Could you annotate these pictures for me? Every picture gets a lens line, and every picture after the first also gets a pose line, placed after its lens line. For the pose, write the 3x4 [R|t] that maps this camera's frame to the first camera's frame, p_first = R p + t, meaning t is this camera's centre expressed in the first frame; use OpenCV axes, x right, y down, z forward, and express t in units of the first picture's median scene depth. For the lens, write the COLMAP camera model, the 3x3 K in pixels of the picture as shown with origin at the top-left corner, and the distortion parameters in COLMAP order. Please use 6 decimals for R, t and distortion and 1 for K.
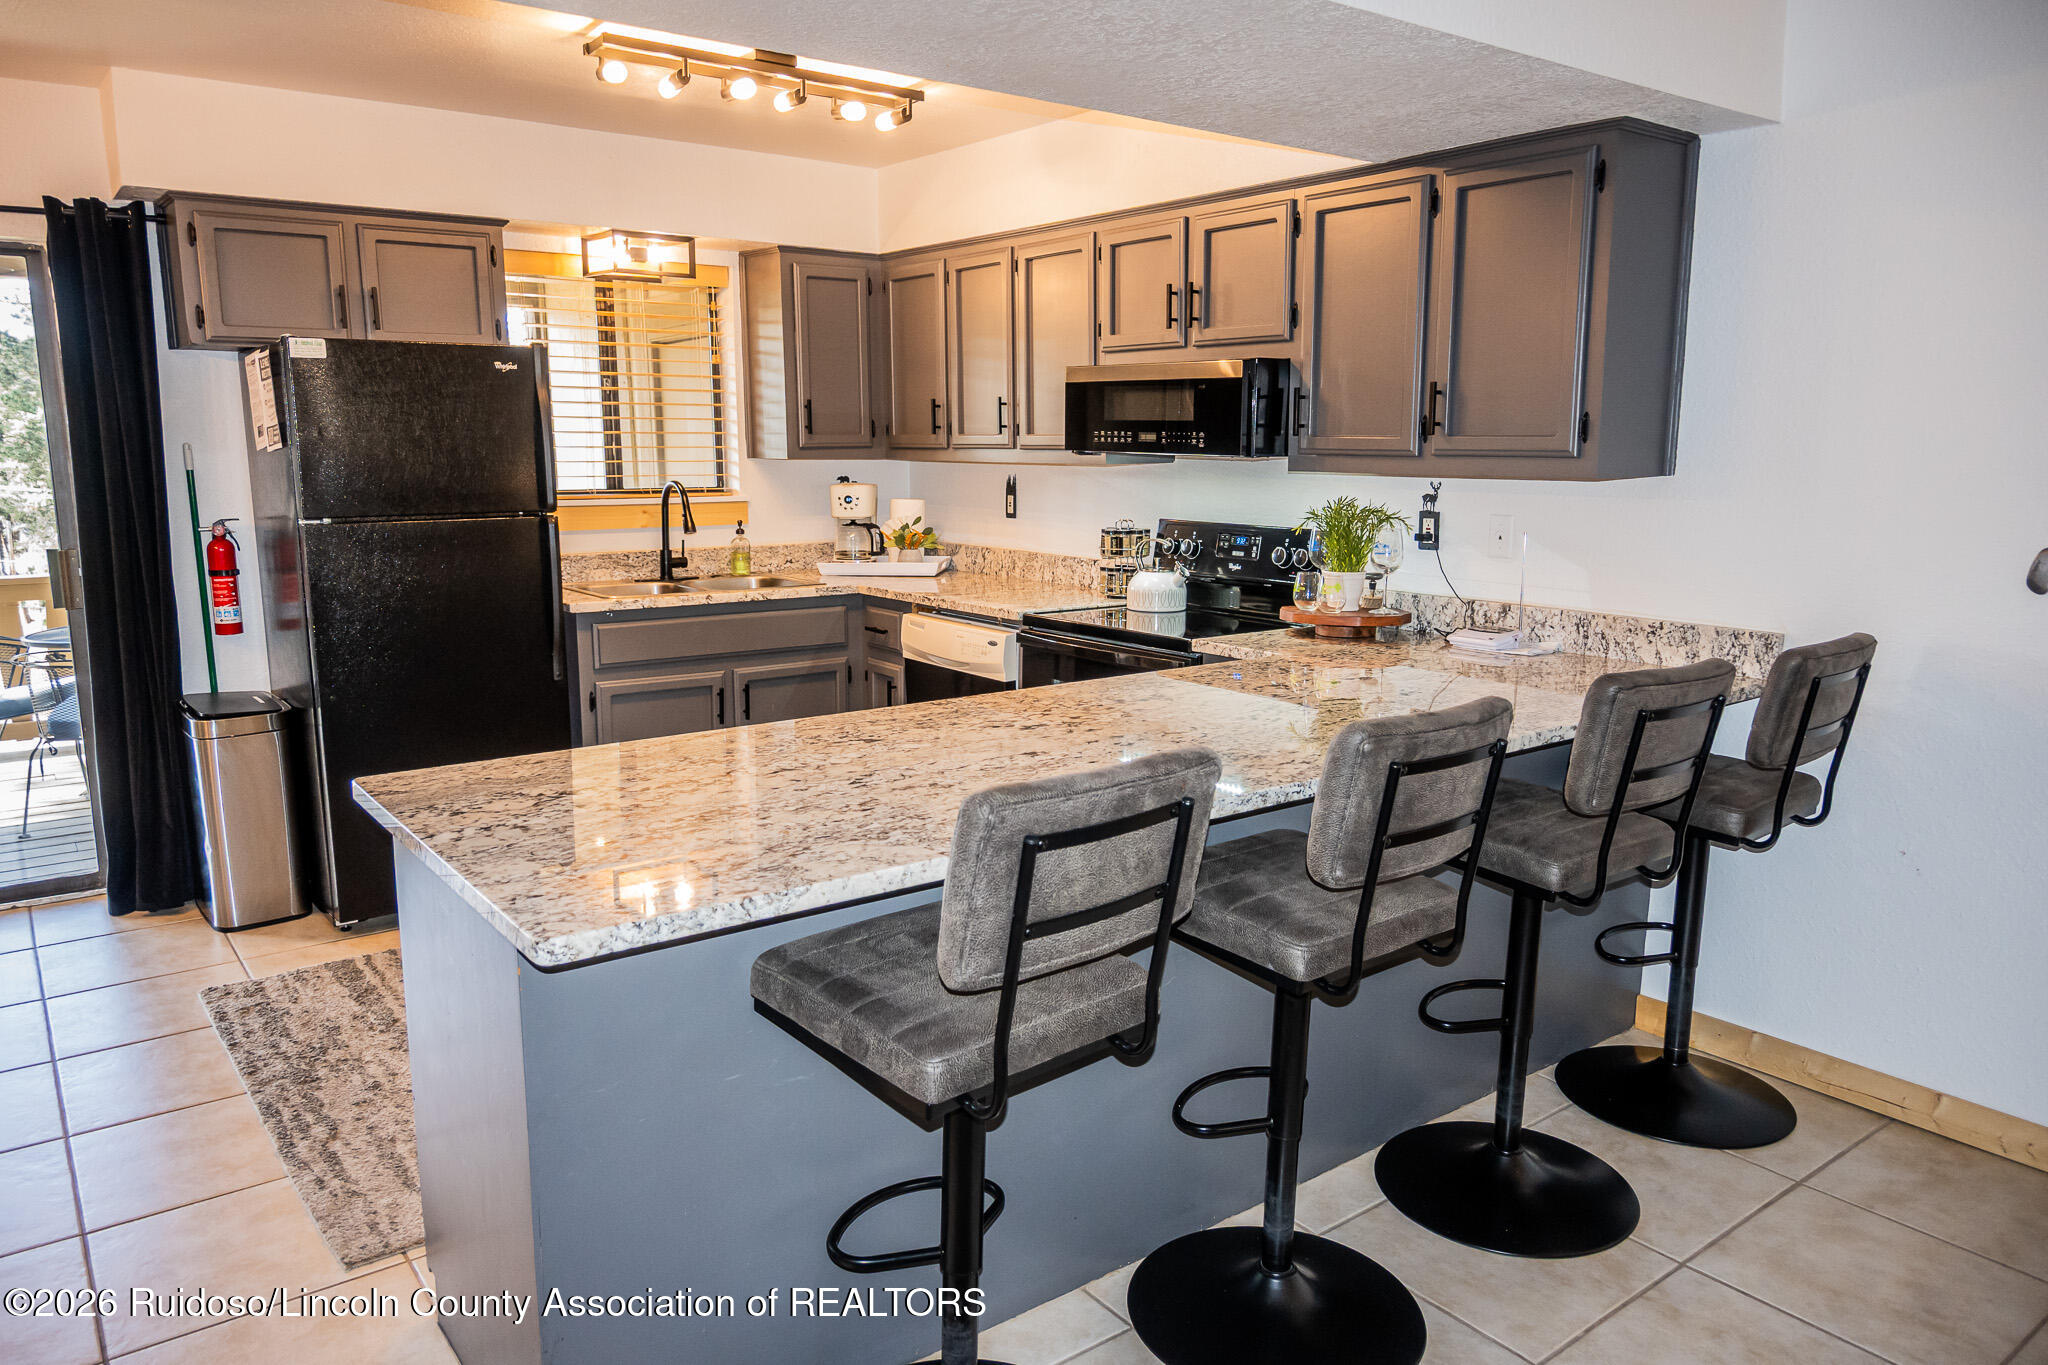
lens RADIAL K [[1405.7, 0, 1031.2], [0, 1405.7, 677.7], [0, 0, 1]] dist [-0.000776, -0.007993]
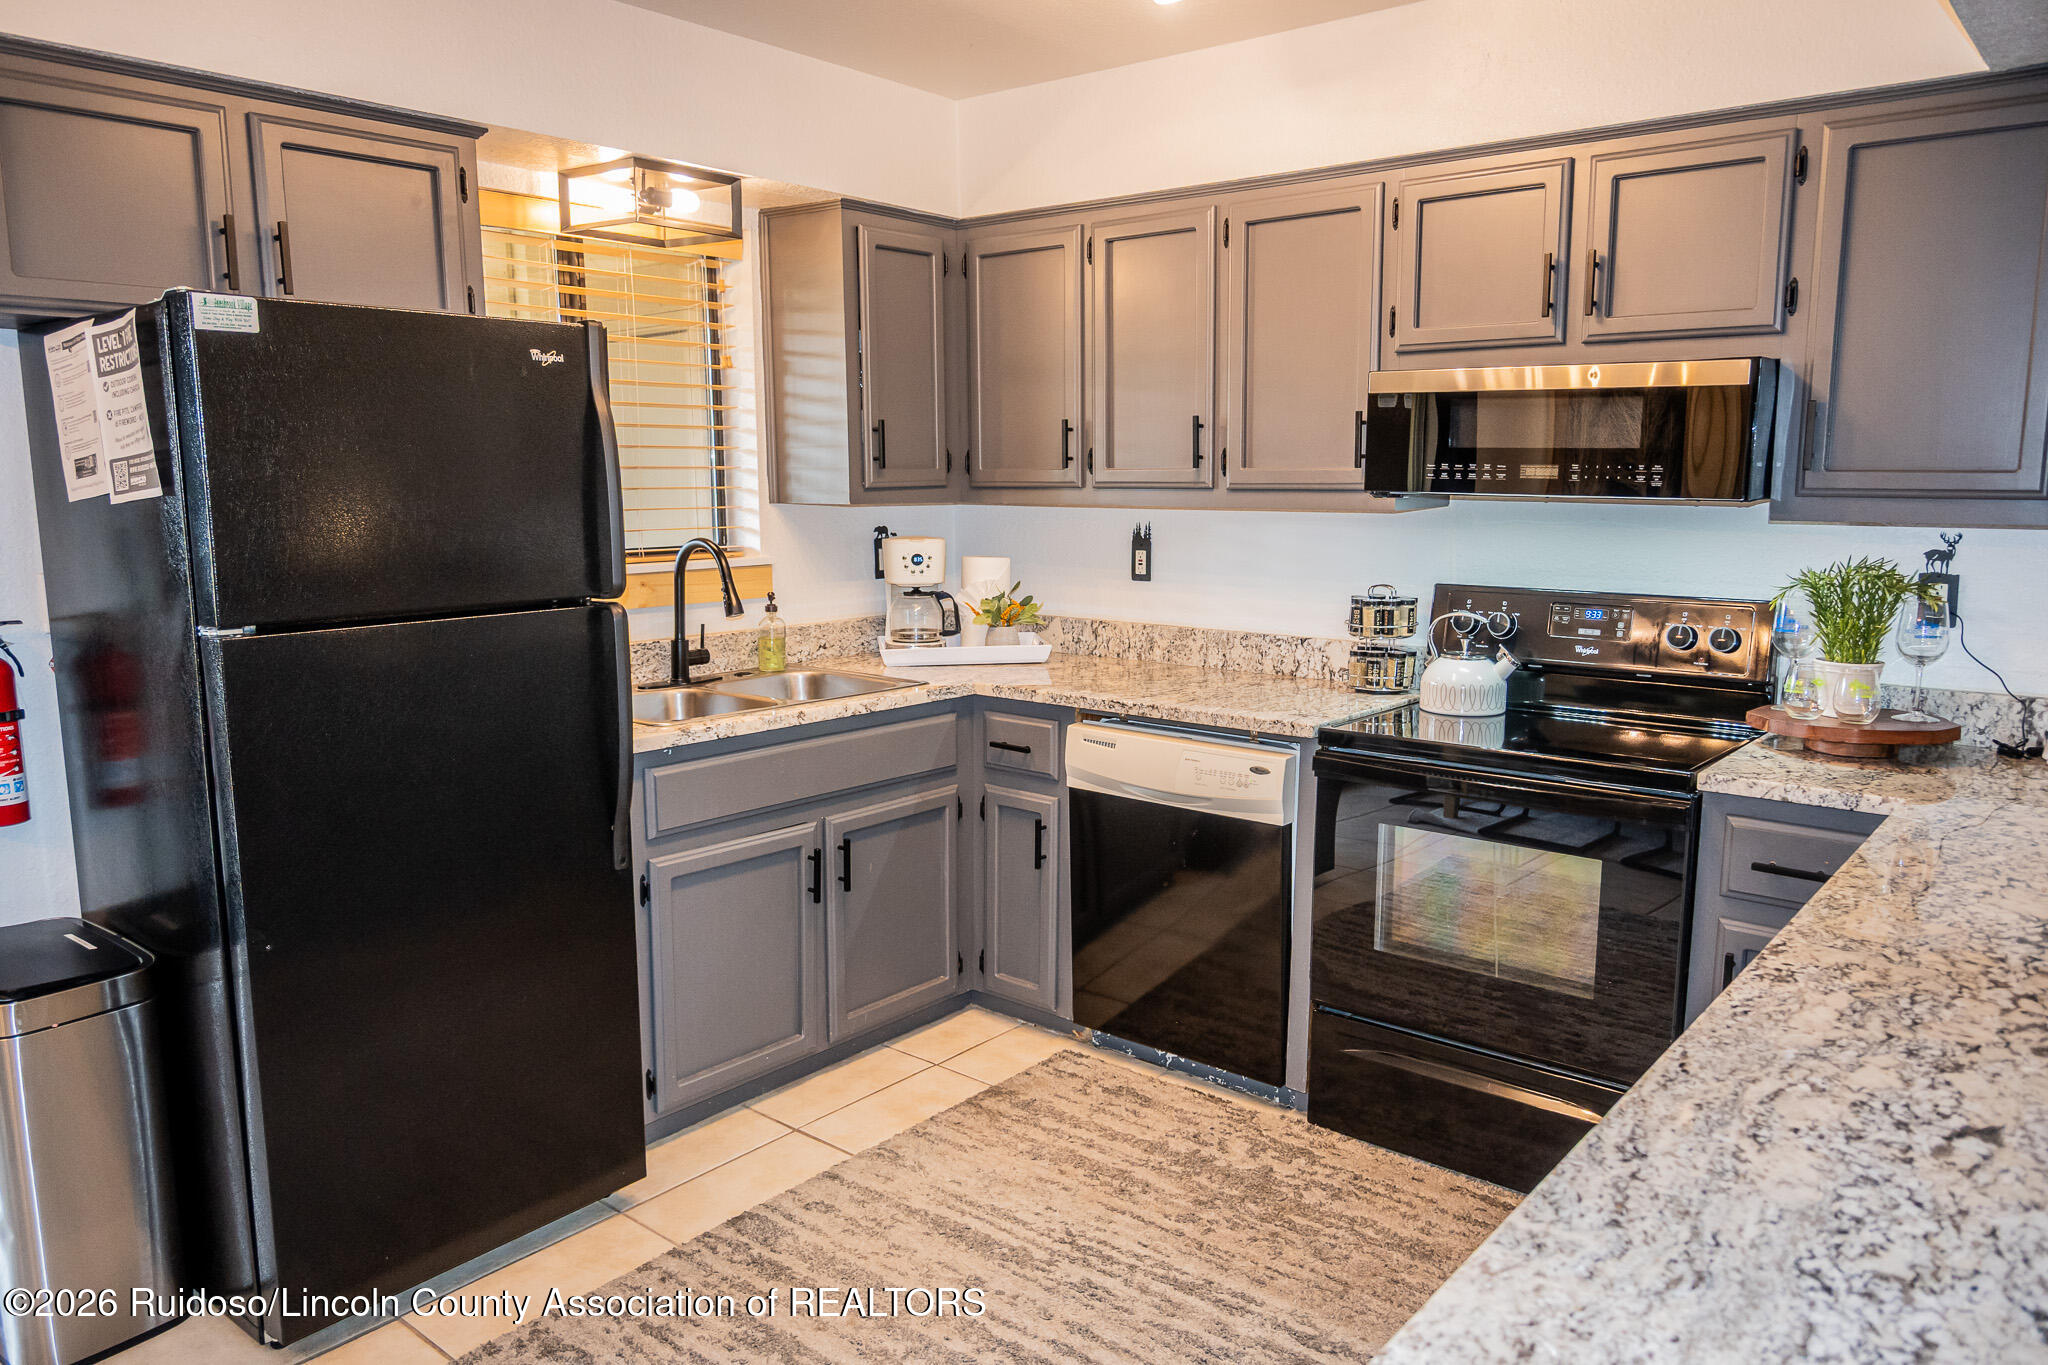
lens RADIAL K [[1405.7, 0, 1024.9], [0, 1405.7, 673.2], [0, 0, 1]] dist [-0.000776, -0.007993]
pose [[0.974294, -0.035090, 0.222531, -0.280018], [0.040847, 0.998938, -0.021318, -0.059885], [-0.221547, 0.029860, 0.974692, 0.338899]]
